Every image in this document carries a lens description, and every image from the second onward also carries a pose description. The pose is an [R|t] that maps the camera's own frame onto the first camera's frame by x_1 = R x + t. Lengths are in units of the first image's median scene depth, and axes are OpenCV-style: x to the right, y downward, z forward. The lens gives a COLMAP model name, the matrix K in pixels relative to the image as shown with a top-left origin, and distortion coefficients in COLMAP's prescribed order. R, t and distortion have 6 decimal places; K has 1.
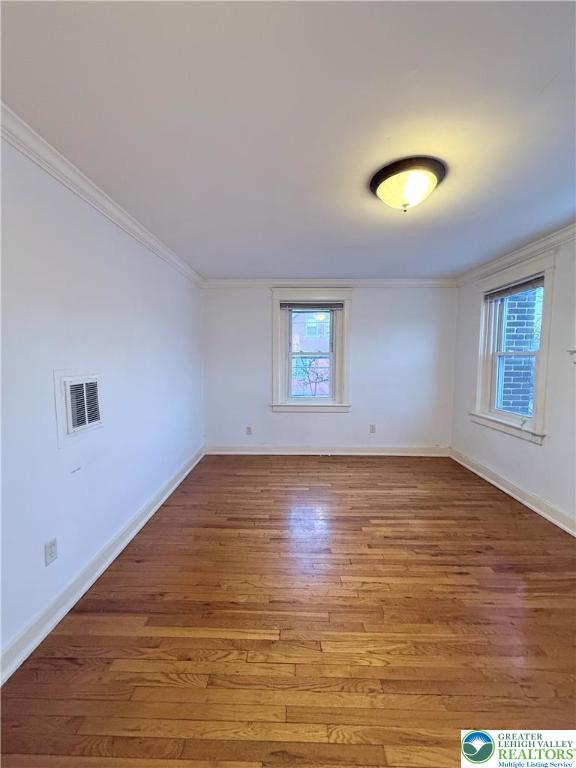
lens RADIAL K [[306.5, 0, 285.8], [0, 306.5, 383.0], [0, 0, 1]] dist [-0.004389, 0.000166]
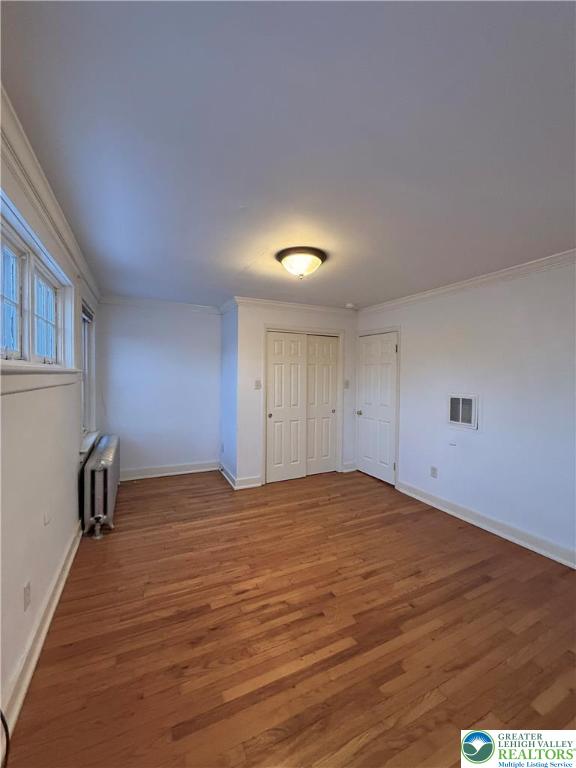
lens RADIAL K [[306.5, 0, 288.4], [0, 306.5, 380.9], [0, 0, 1]] dist [-0.004389, 0.000166]
pose [[-0.888992, -0.006405, -0.457879, 0.675162], [-0.052942, 0.994635, 0.088877, -0.133970], [0.454853, 0.103251, -0.884561, 1.407239]]
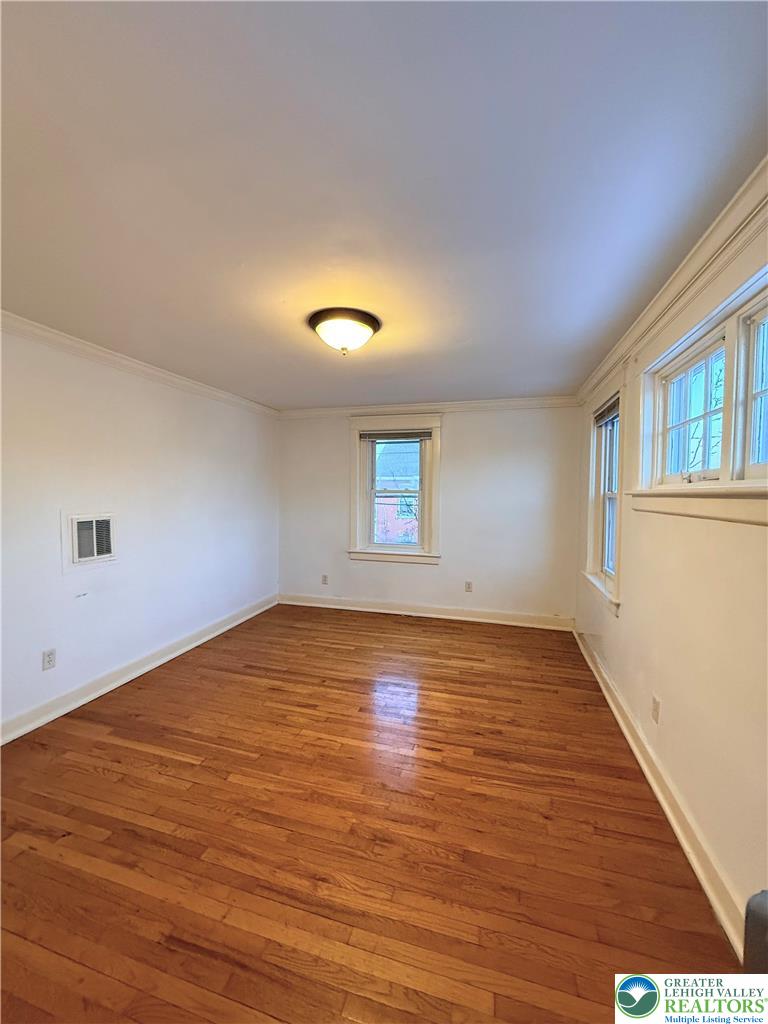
lens RADIAL K [[408.7, 0, 381.2], [0, 408.7, 508.8], [0, 0, 1]] dist [-0.004389, 0.000166]
pose [[0.965533, 0.016755, -0.259740, 0.534641], [-0.027484, 0.998910, -0.037732, -0.010026], [0.258824, 0.043570, 0.964941, -0.141109]]
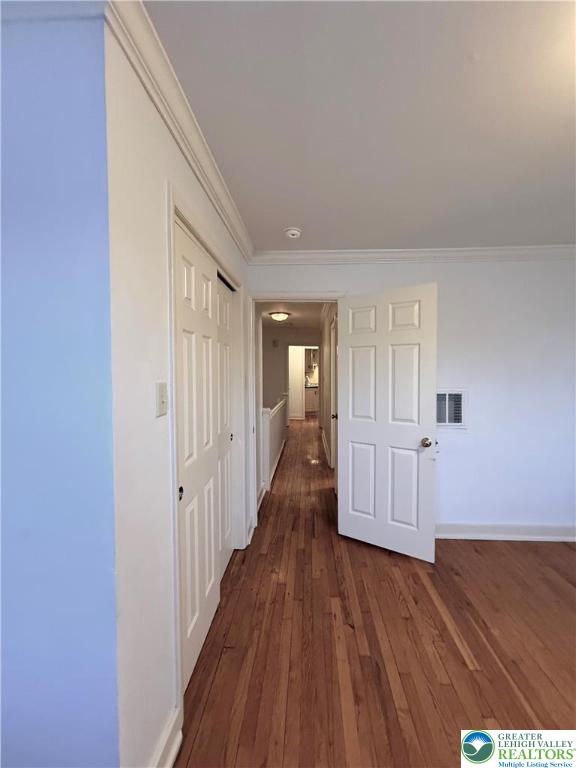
lens RADIAL K [[306.5, 0, 287.0], [0, 306.5, 378.9], [0, 0, 1]] dist [-0.004389, 0.000166]
pose [[-0.047000, 0.032272, -0.998373, 0.531348], [-0.078410, 0.996275, 0.035896, -0.040029], [0.995813, 0.079969, -0.044294, 0.218508]]
